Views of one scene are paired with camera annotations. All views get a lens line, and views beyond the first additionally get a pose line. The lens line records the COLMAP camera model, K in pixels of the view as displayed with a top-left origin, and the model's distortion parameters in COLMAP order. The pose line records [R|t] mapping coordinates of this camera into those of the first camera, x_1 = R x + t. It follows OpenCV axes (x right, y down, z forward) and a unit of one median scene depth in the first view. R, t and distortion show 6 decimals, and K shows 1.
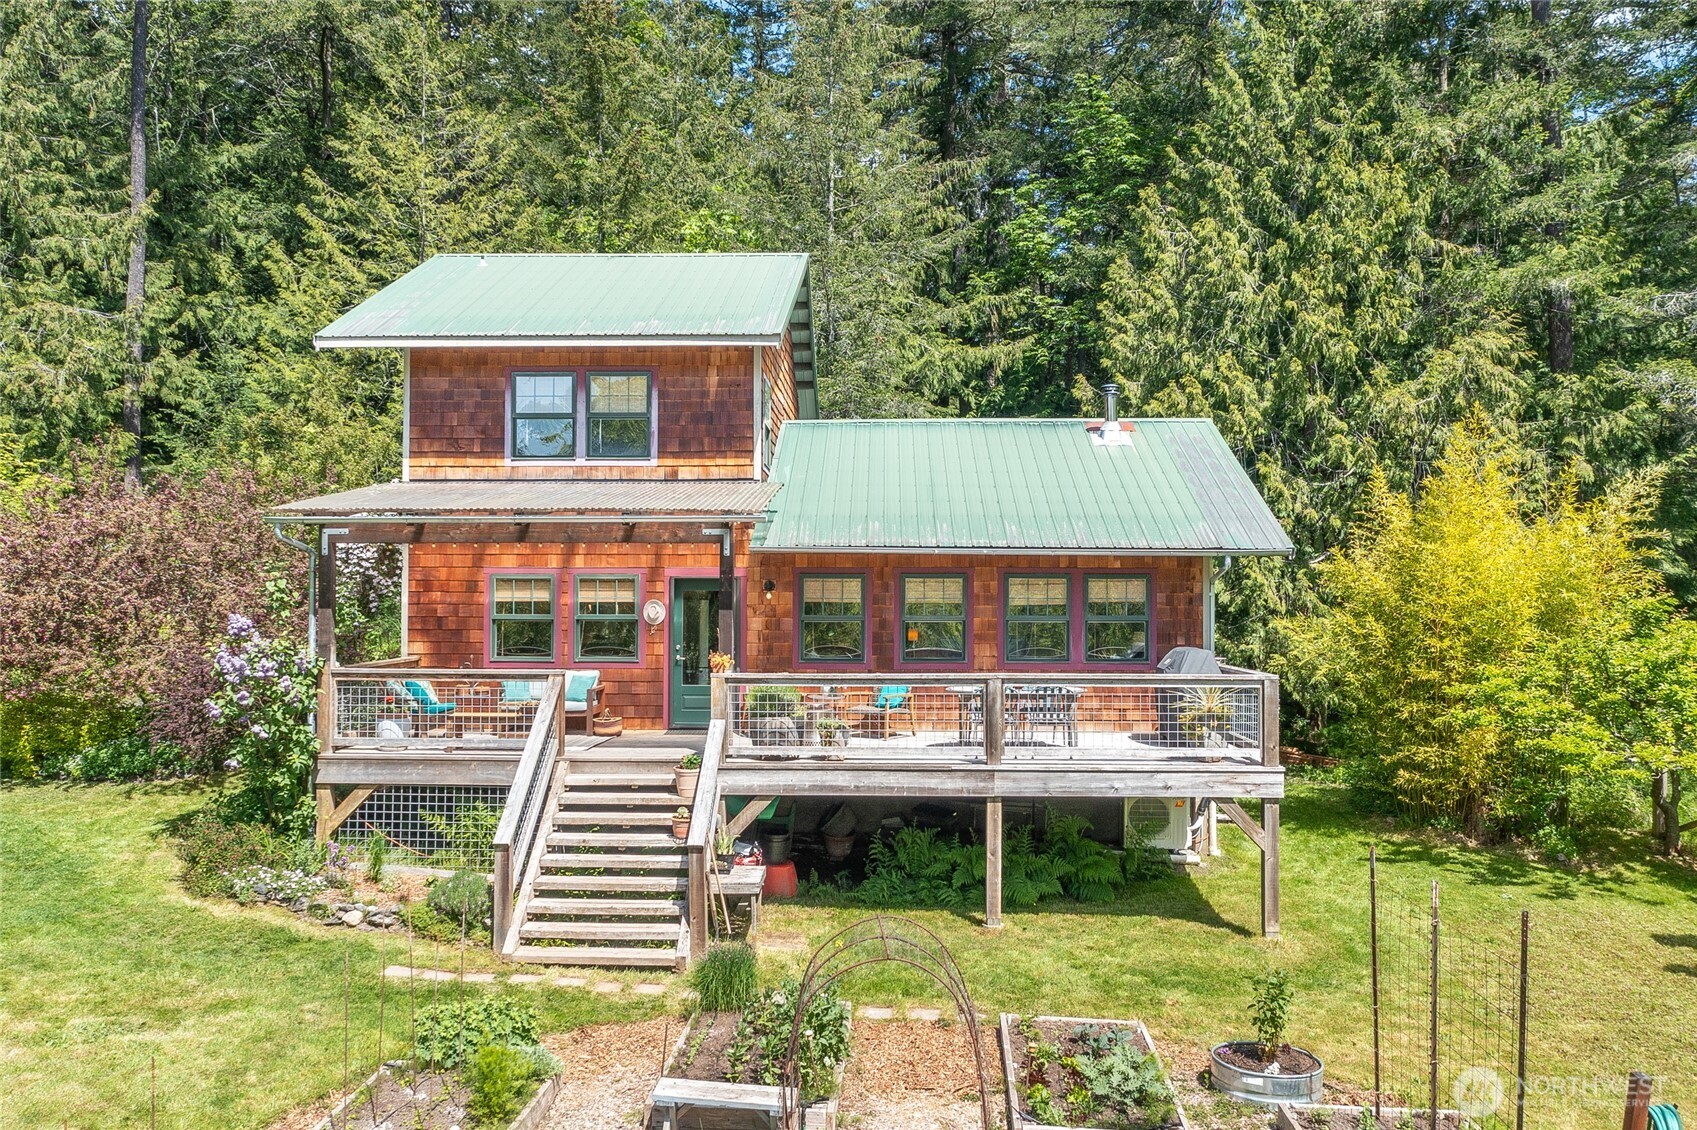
lens RADIAL K [[1341.9, 0, 848.5], [0, 1341.9, 565.0], [0, 0, 1]] dist [-0.005267, 0.003578]
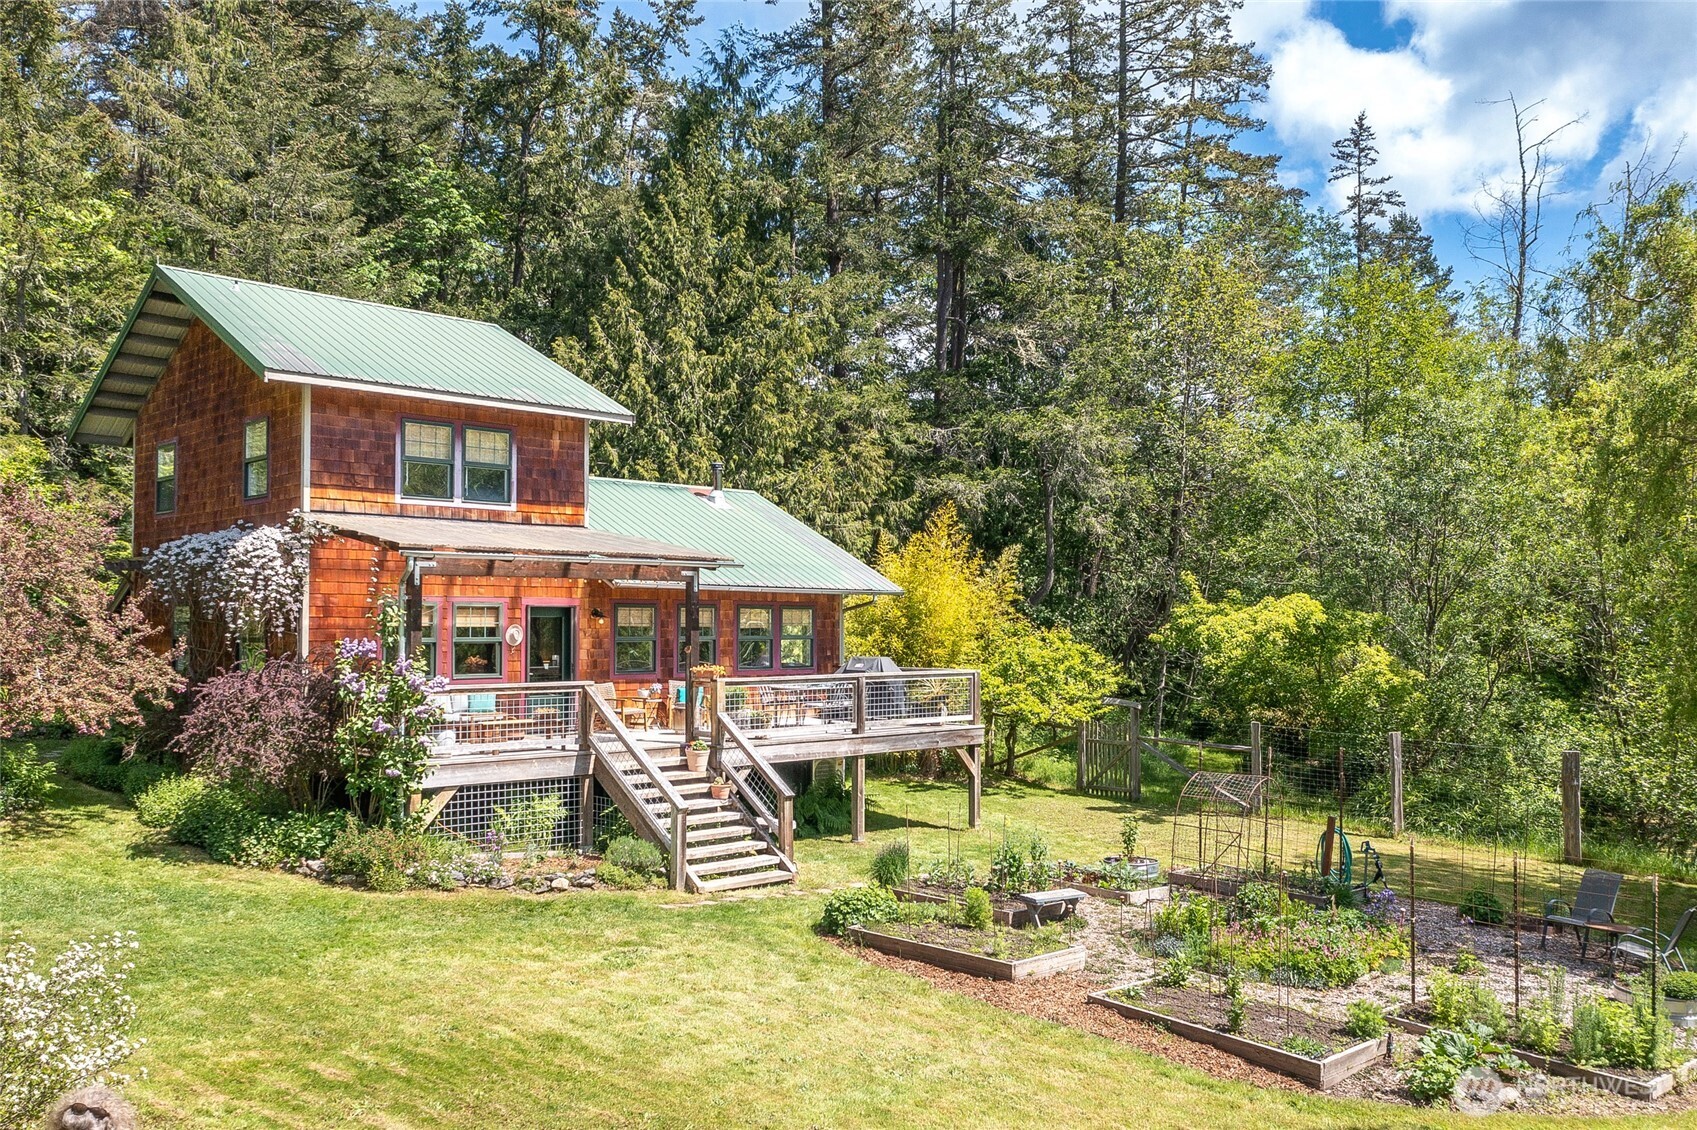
lens RADIAL K [[1378.0, 0, 847.0], [0, 1378.0, 574.5], [0, 0, 1]] dist [-0.034441, 0.051100]
pose [[0.686684, 0.024939, 0.726528, -0.828837], [-0.017823, 0.999689, -0.017471, -0.002124], [-0.726738, -0.000952, 0.686914, -0.041167]]
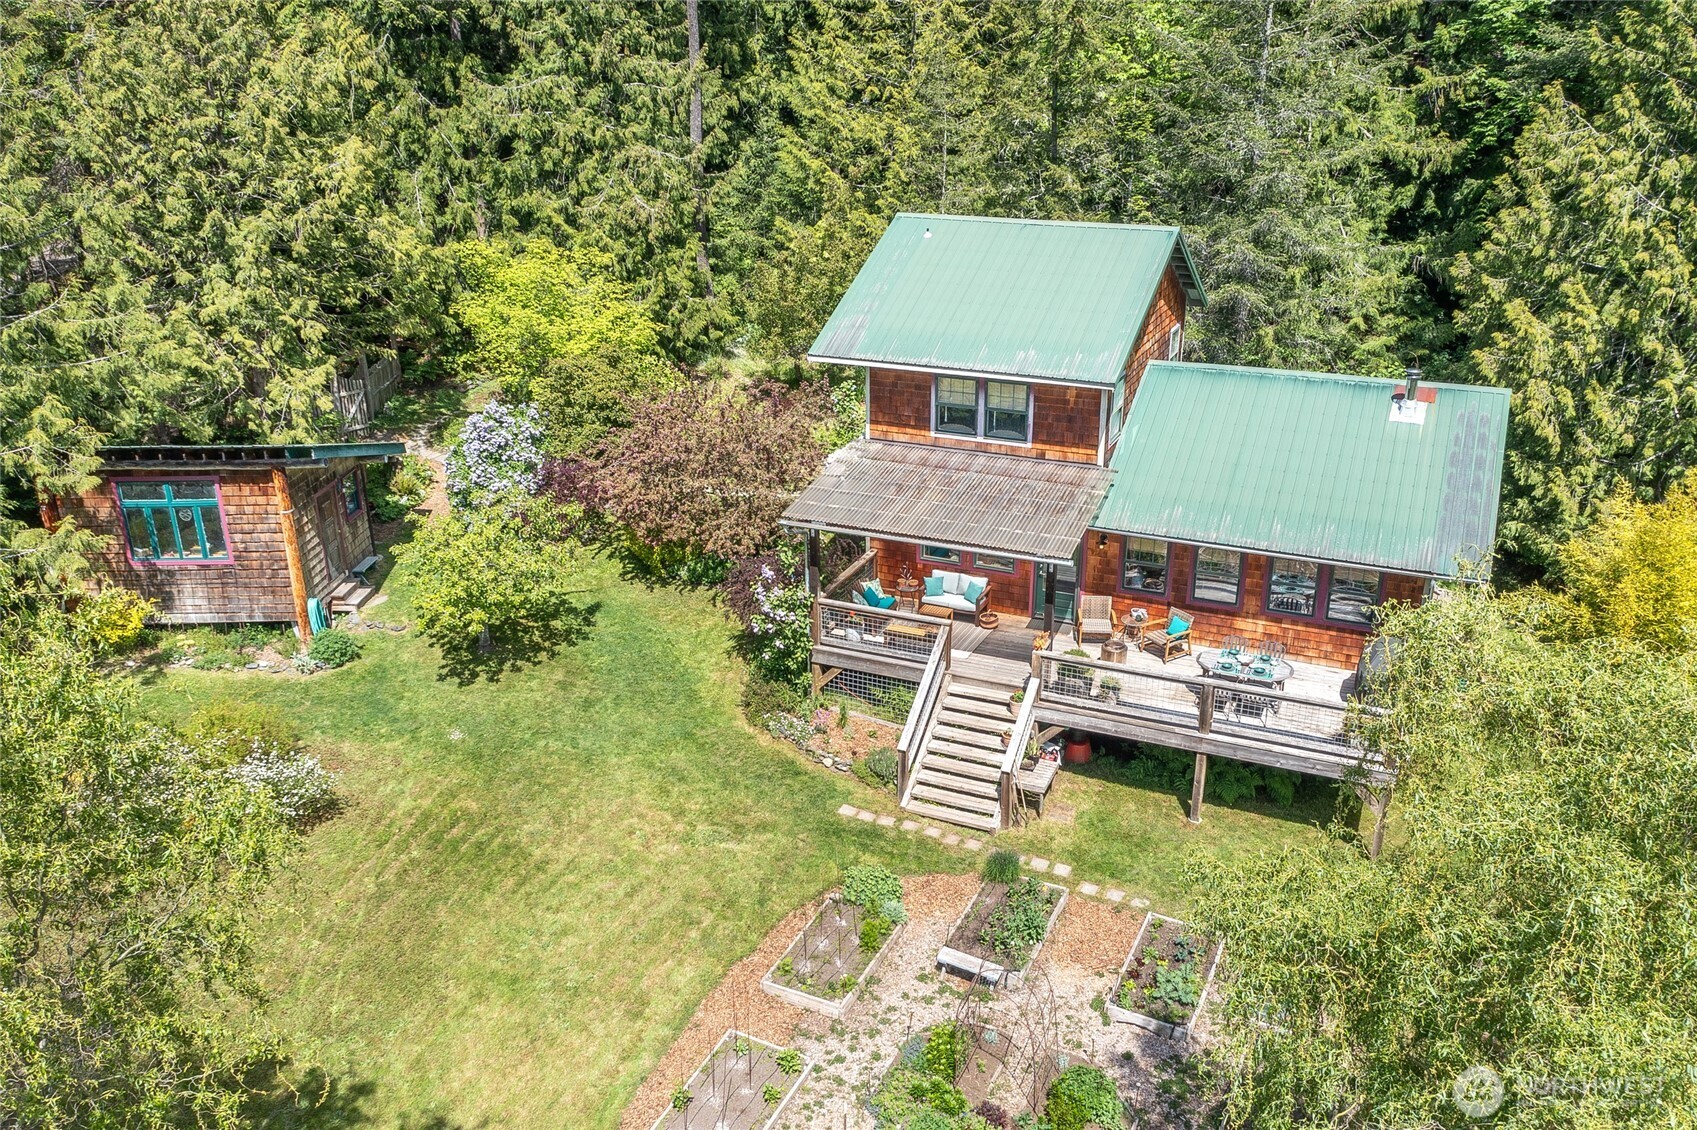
lens RADIAL K [[1371.7, 0, 848.5], [0, 1371.7, 565.0], [0, 0, 1]] dist [-0.038510, 0.060716]
pose [[0.924500, 0.135151, -0.356419, 0.217176], [0.016270, 0.920192, 0.391128, -0.540095], [0.380835, -0.367397, 0.848519, -0.362720]]
